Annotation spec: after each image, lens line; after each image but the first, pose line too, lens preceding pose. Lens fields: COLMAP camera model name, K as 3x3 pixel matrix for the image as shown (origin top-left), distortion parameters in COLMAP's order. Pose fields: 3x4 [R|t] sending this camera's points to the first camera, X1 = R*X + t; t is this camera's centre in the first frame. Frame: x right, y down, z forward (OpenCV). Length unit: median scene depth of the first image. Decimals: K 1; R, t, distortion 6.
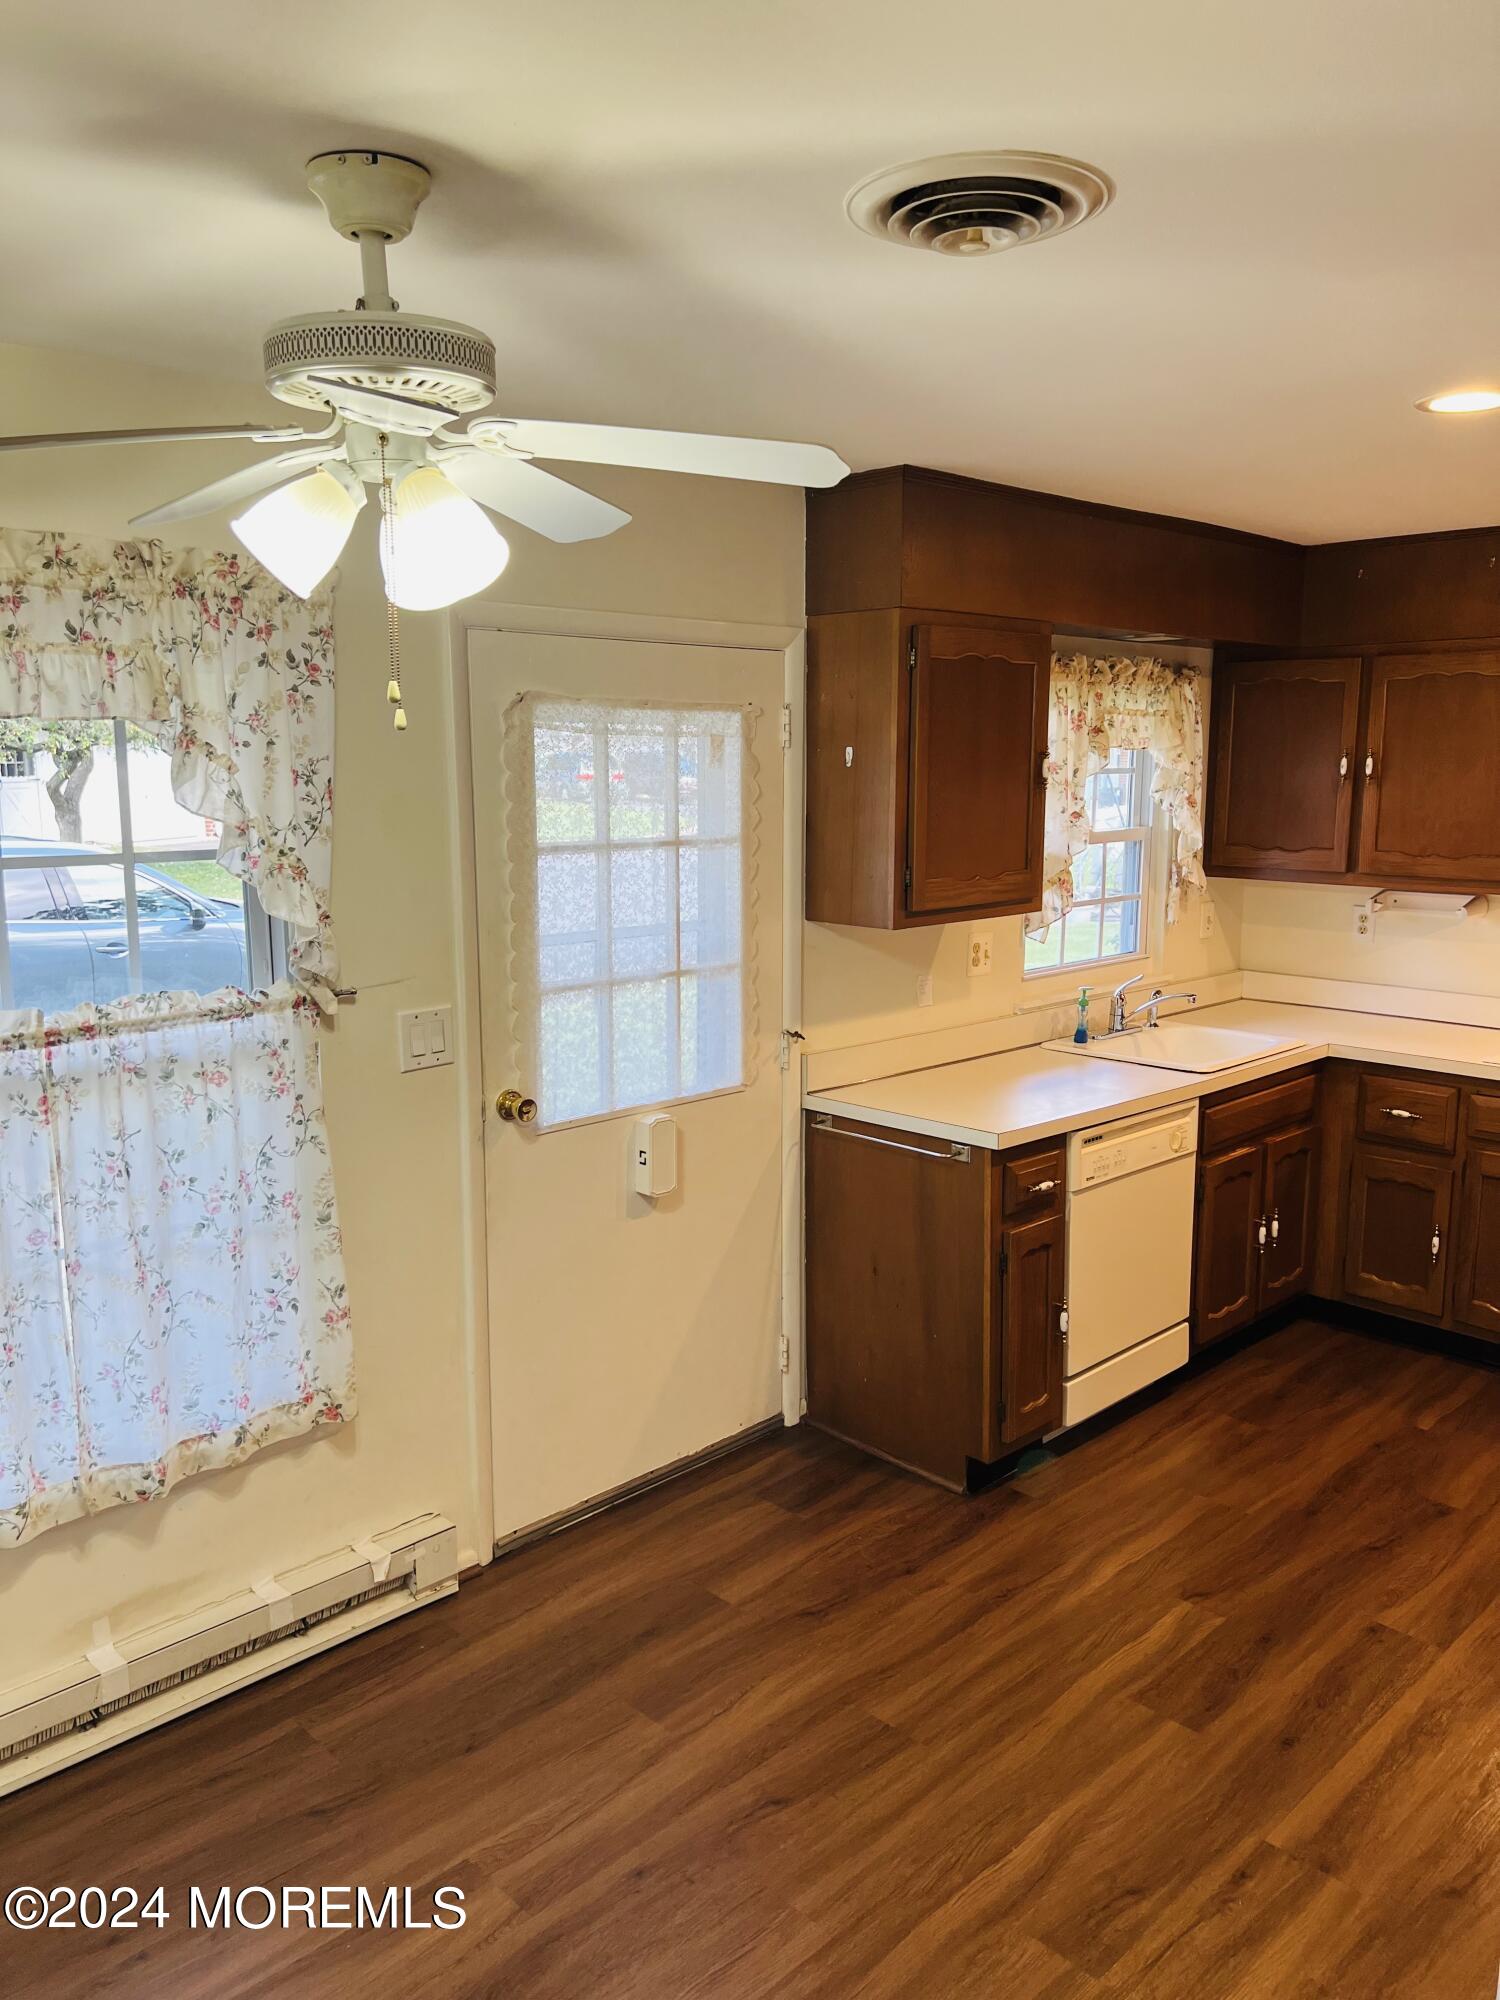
lens RADIAL K [[1507.0, 0, 751.9], [0, 1507.0, 1008.1], [0, 0, 1]] dist [0.020979, -0.003651]
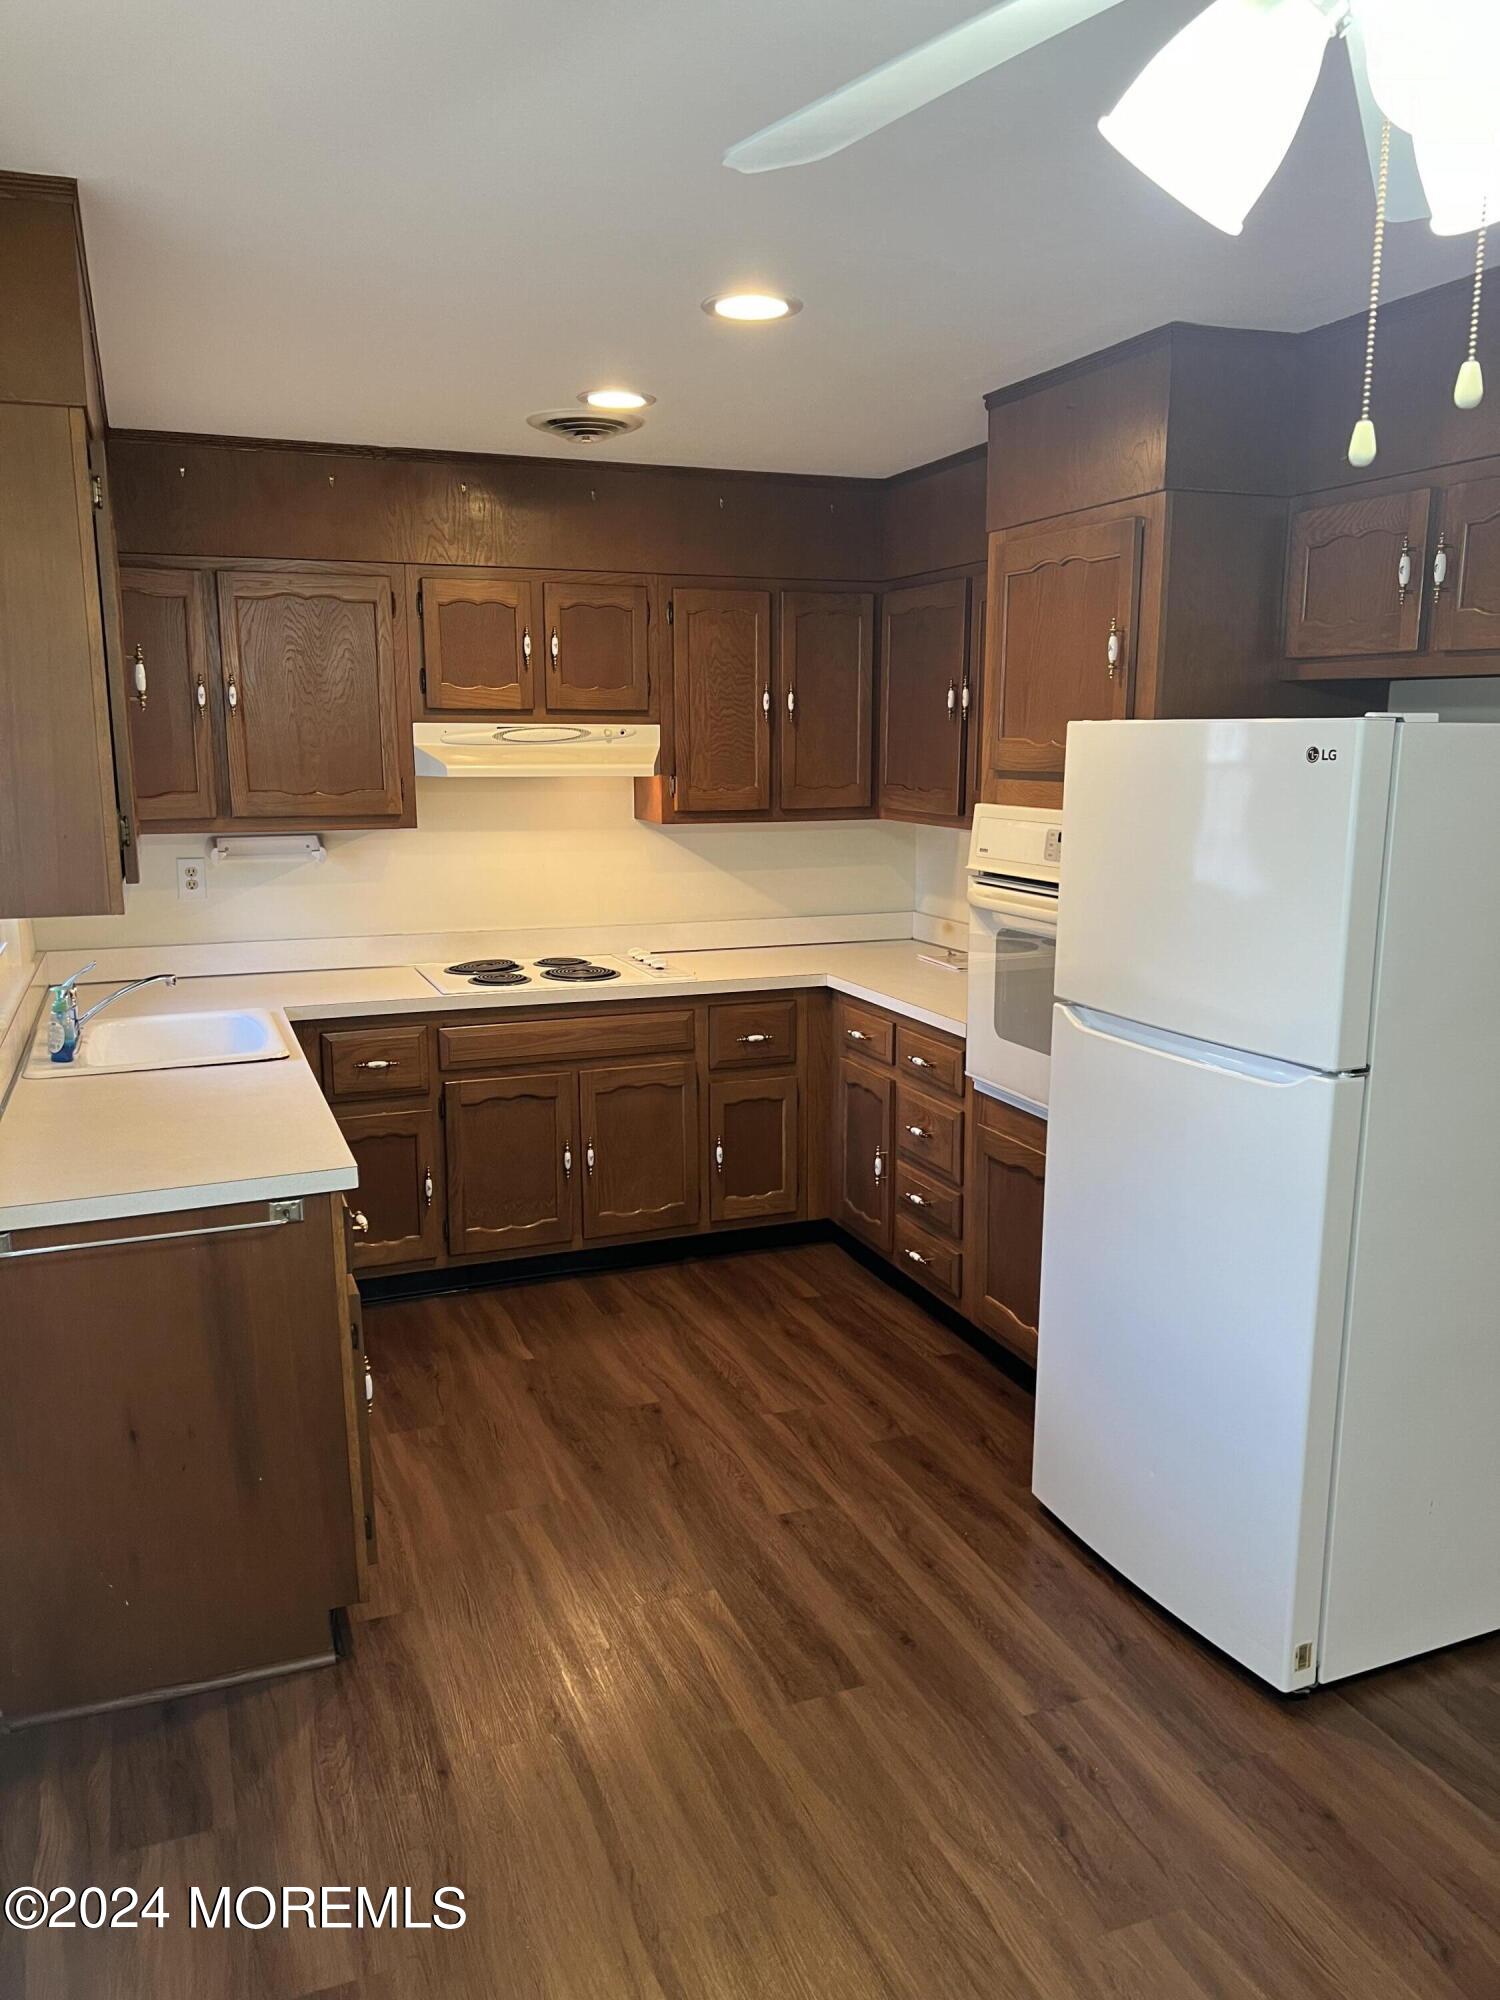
lens RADIAL K [[1507.0, 0, 751.9], [0, 1507.0, 1008.1], [0, 0, 1]] dist [0.020979, -0.003651]
pose [[0.392321, -0.170857, 0.903821, -0.429987], [0.154402, 0.980888, 0.118404, -0.053230], [-0.906777, 0.093099, 0.411203, 0.519717]]
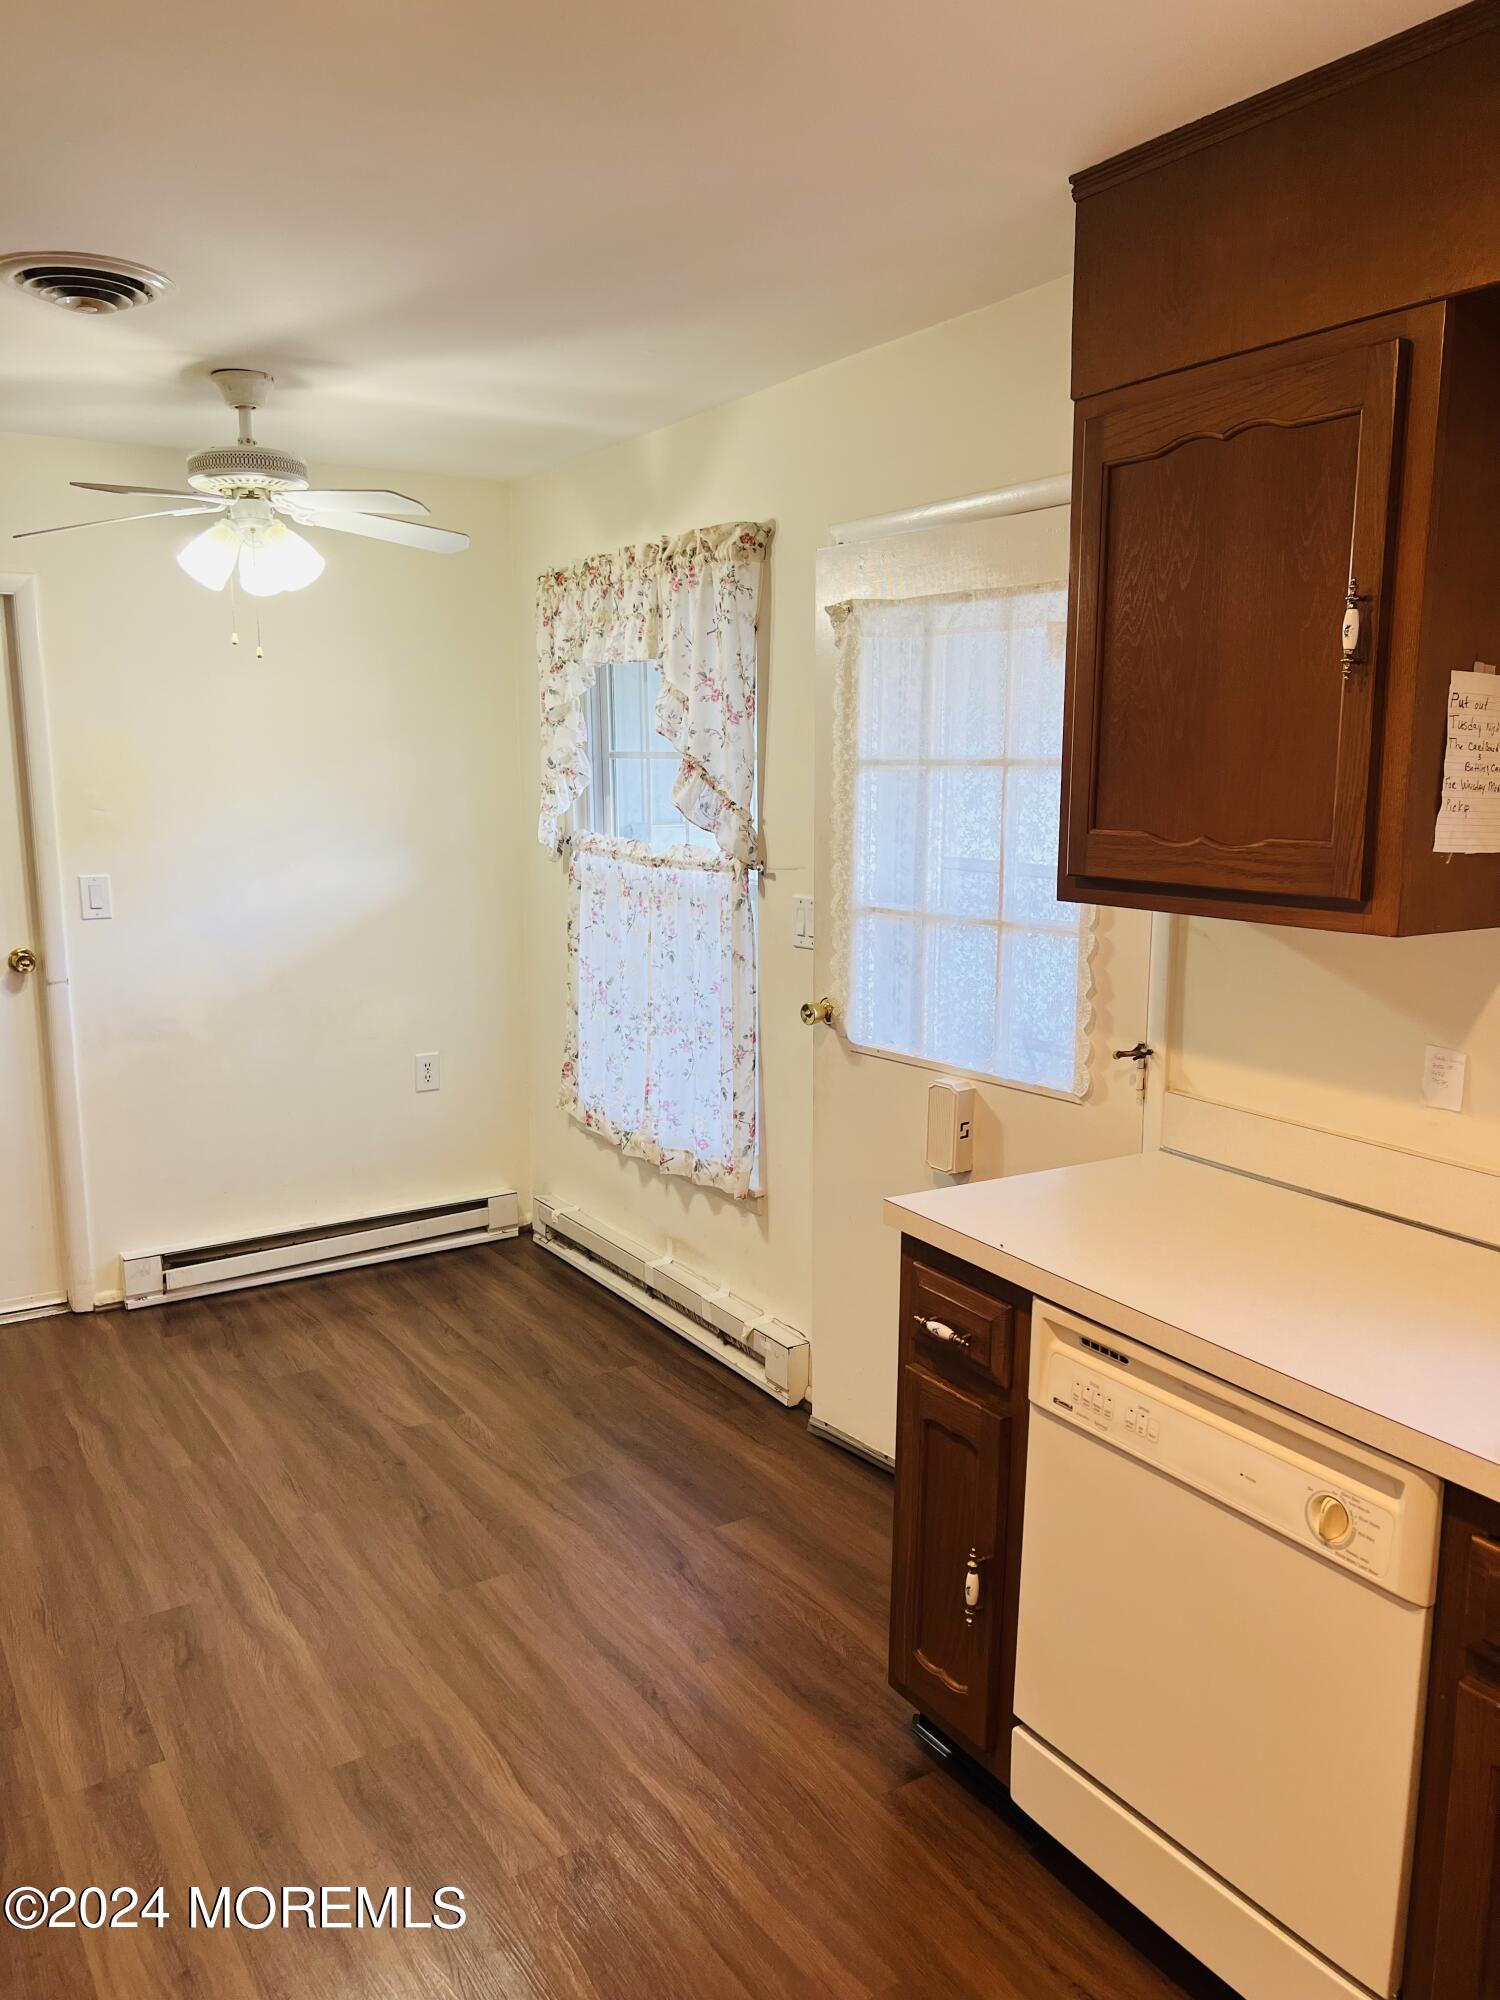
lens RADIAL K [[1507.0, 0, 751.9], [0, 1507.0, 1008.1], [0, 0, 1]] dist [0.020979, -0.003651]
pose [[-0.203601, 0.170860, -0.964030, 0.827038], [-0.159656, 0.965680, 0.204872, -0.130307], [0.965949, 0.195625, -0.169334, 1.063303]]
